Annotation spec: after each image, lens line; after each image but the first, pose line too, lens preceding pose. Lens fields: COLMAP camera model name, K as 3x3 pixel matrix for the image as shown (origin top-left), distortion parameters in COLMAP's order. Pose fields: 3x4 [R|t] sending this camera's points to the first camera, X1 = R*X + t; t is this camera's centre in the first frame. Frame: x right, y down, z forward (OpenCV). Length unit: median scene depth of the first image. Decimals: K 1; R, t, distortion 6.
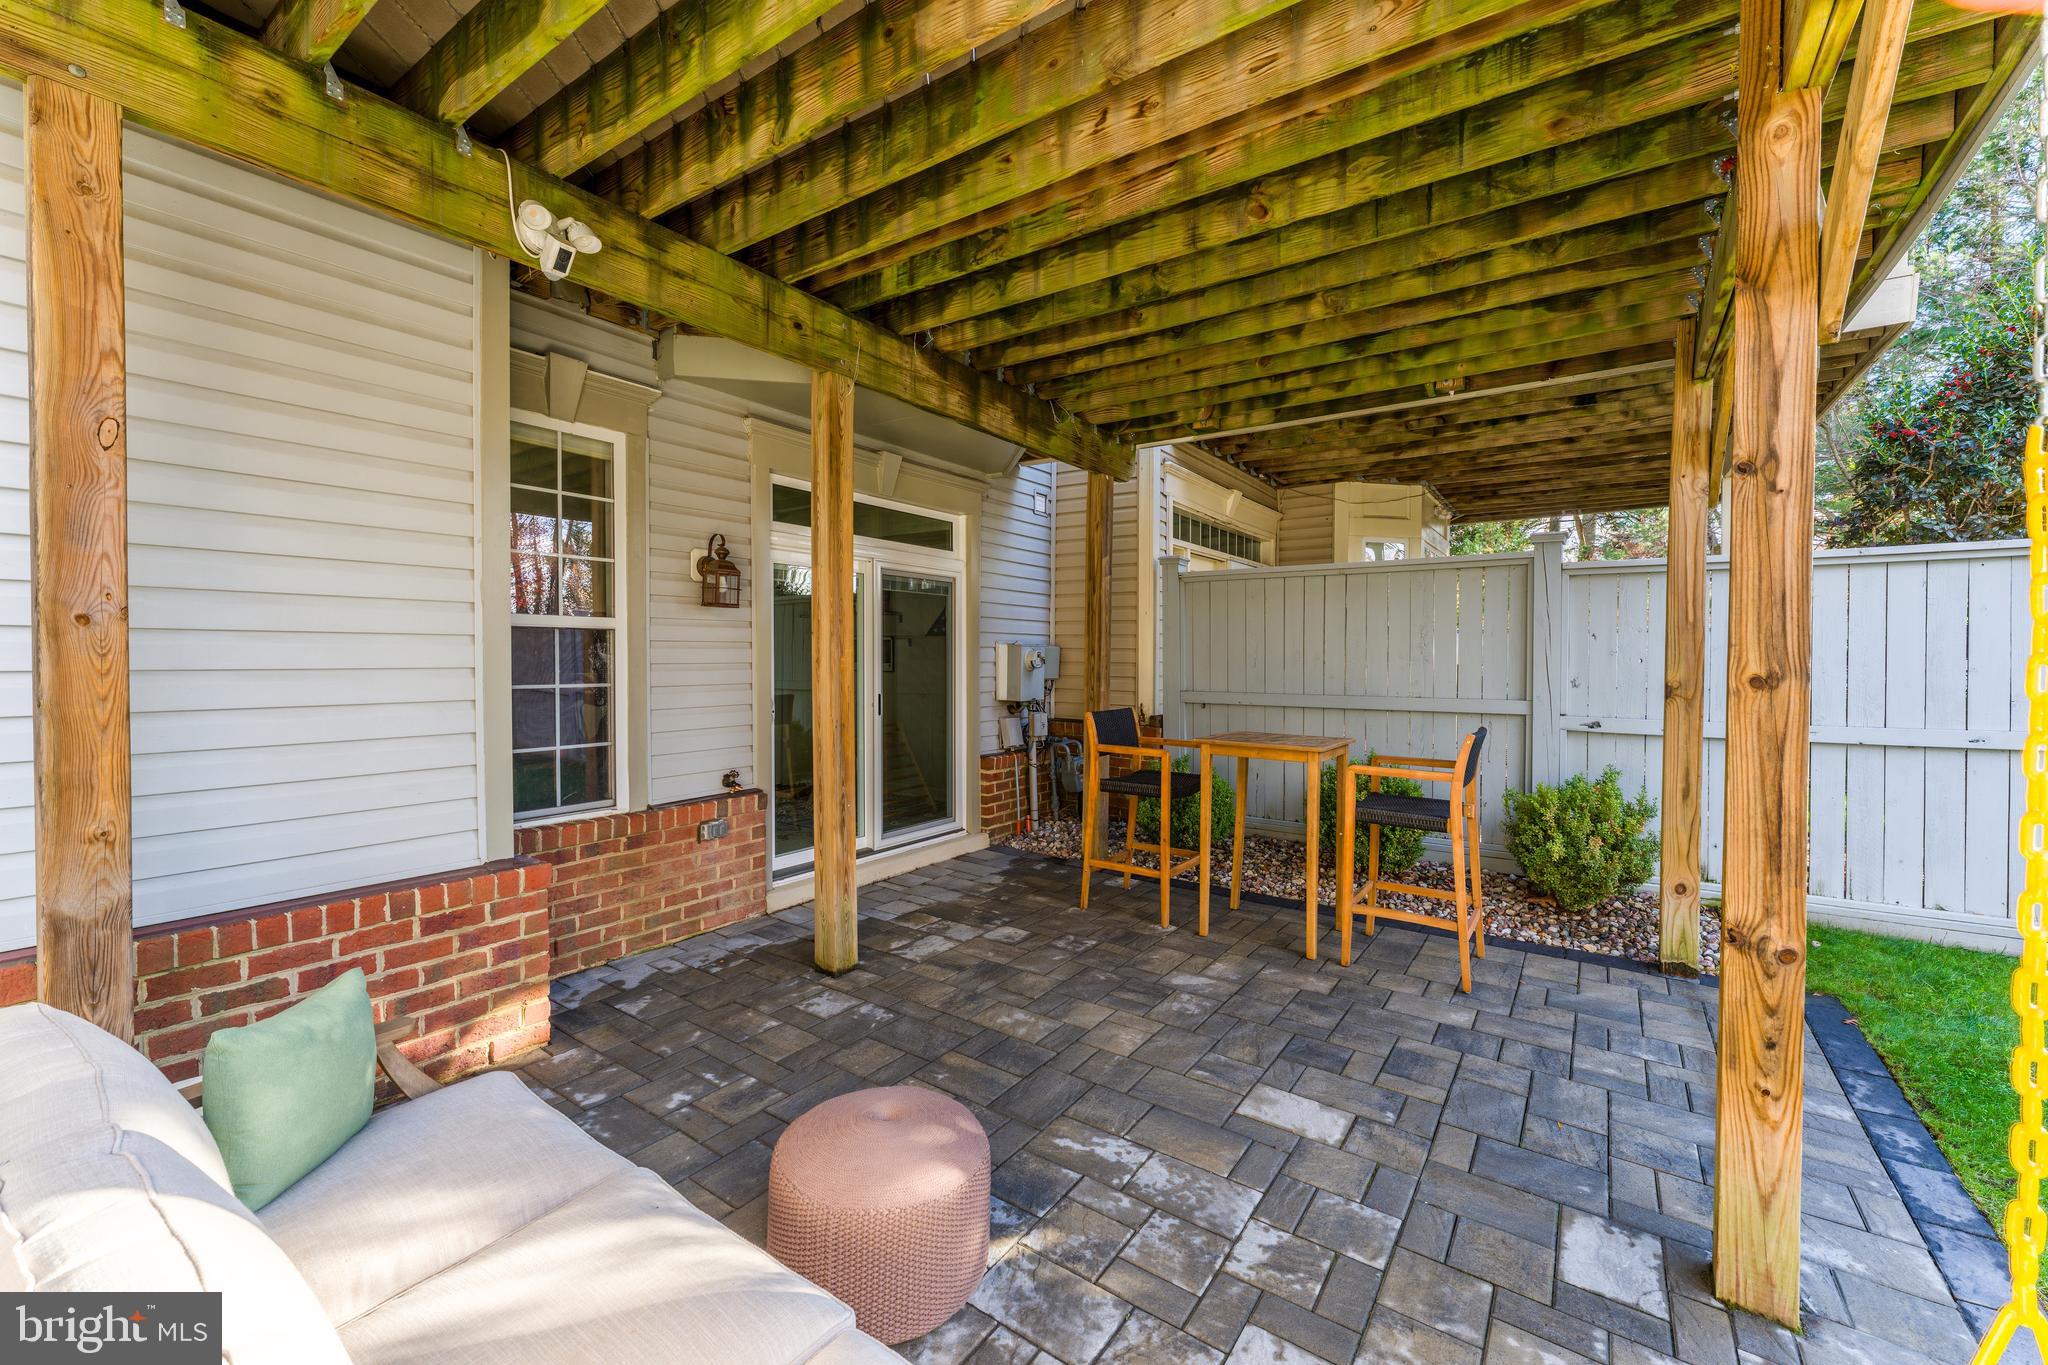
lens RADIAL K [[823.5, 0, 1031.2], [0, 823.5, 668.1], [0, 0, 1]] dist [0.003588, -0.000384]
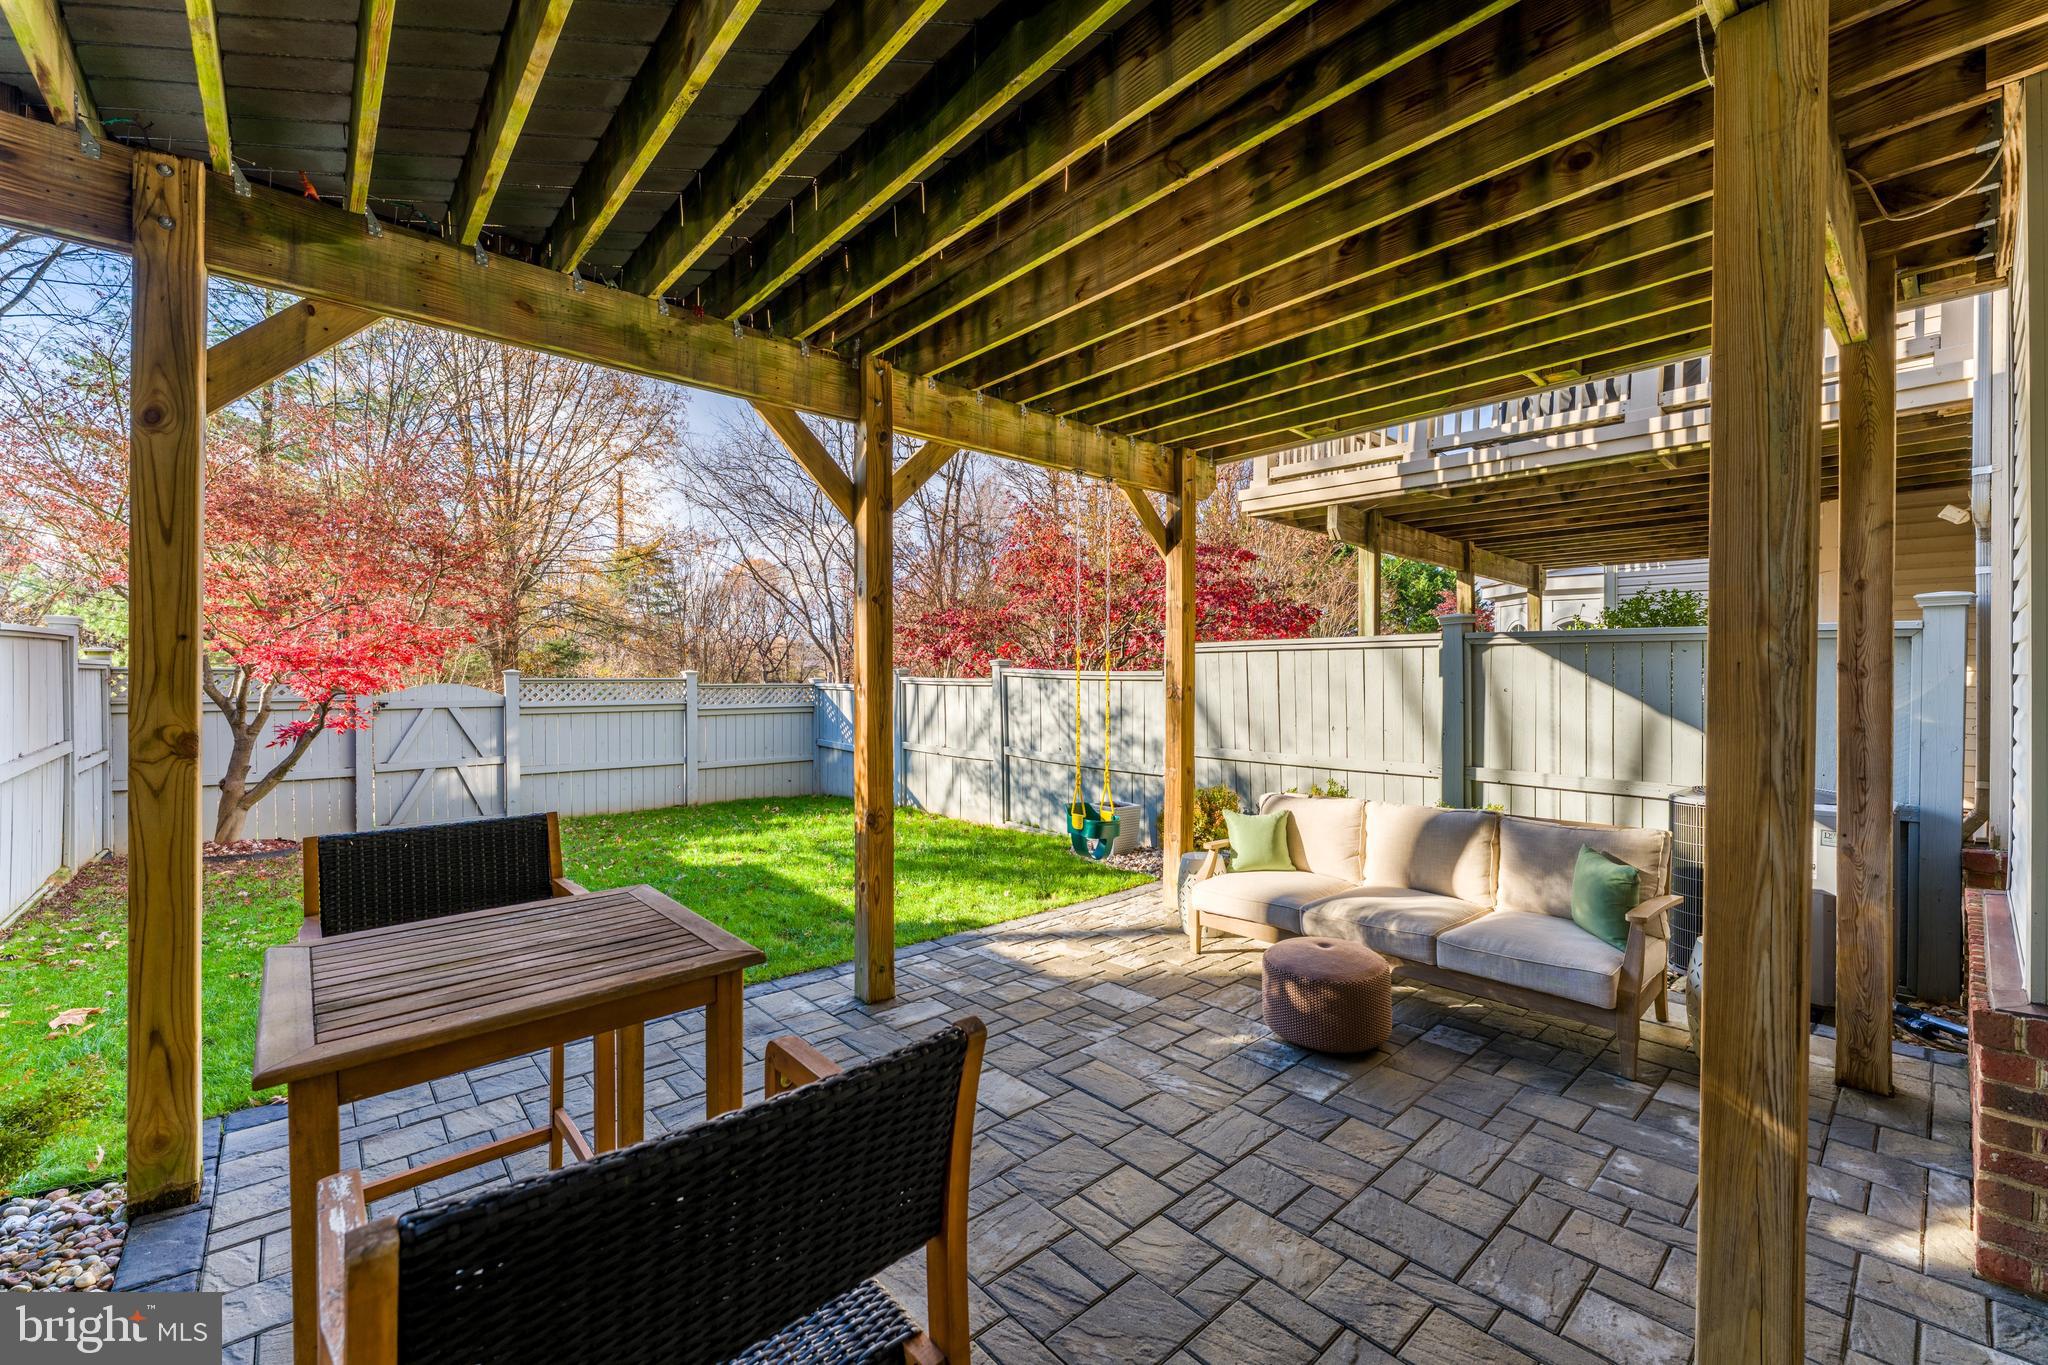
lens RADIAL K [[822.6, 0, 1031.8], [0, 822.6, 674.5], [0, 0, 1]] dist [0.000393, 0.000107]
pose [[-0.972147, -0.007104, 0.234264, 0.014032], [-0.002763, 0.999818, 0.018855, -0.042289], [-0.234355, 0.017683, -0.971990, 1.567364]]
